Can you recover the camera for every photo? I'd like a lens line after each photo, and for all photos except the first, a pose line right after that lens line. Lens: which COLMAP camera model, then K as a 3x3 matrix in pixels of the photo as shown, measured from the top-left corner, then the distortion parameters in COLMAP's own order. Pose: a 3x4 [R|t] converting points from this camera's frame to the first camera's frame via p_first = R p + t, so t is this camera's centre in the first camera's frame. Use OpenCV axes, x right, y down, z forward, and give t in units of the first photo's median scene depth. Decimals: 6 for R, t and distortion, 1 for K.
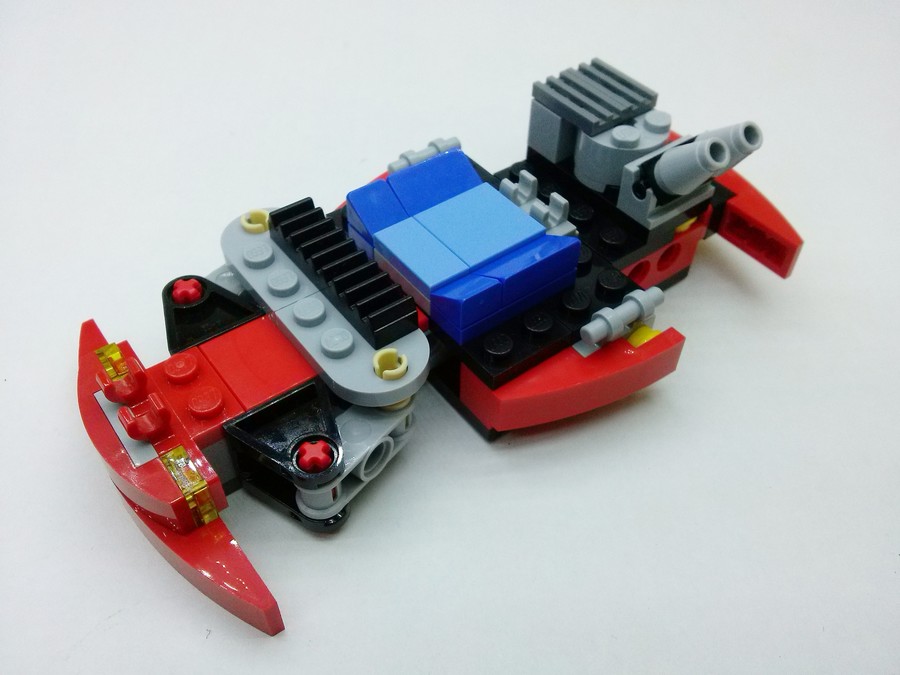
lens RADIAL K [[827.5, 0, 450.0], [0, 827.5, 337.5], [0, 0, 1]] dist [-0.005326, -0.011613]
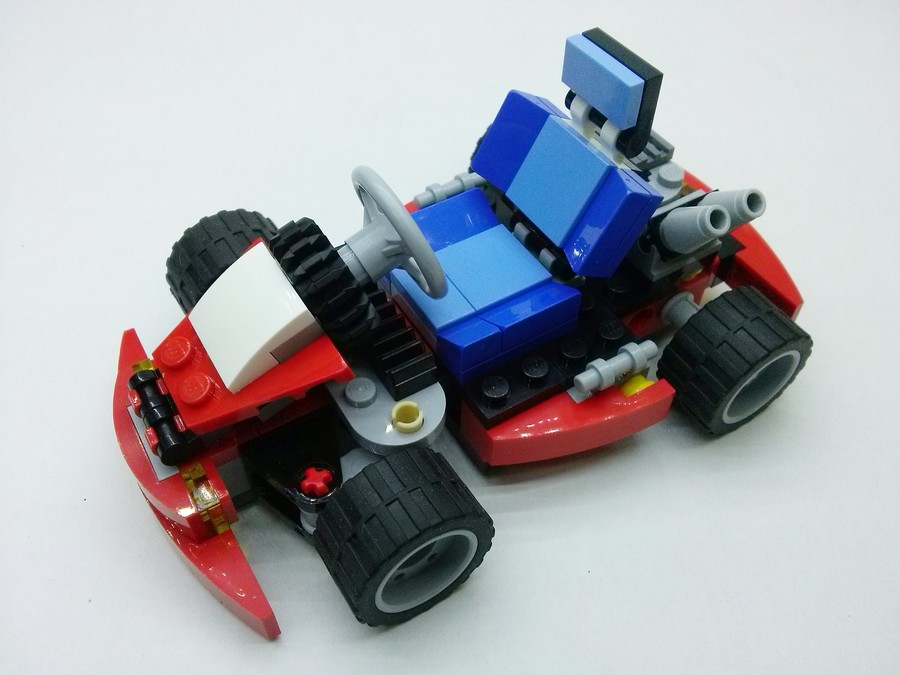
lens RADIAL K [[833.1, 0, 450.0], [0, 833.1, 337.5], [0, 0, 1]] dist [-0.012546, -0.010032]
pose [[0.995306, 0.069589, -0.067257, 0.065970], [-0.066033, 0.996370, 0.053718, -0.106841], [0.070751, -0.049025, 0.996289, -0.076329]]
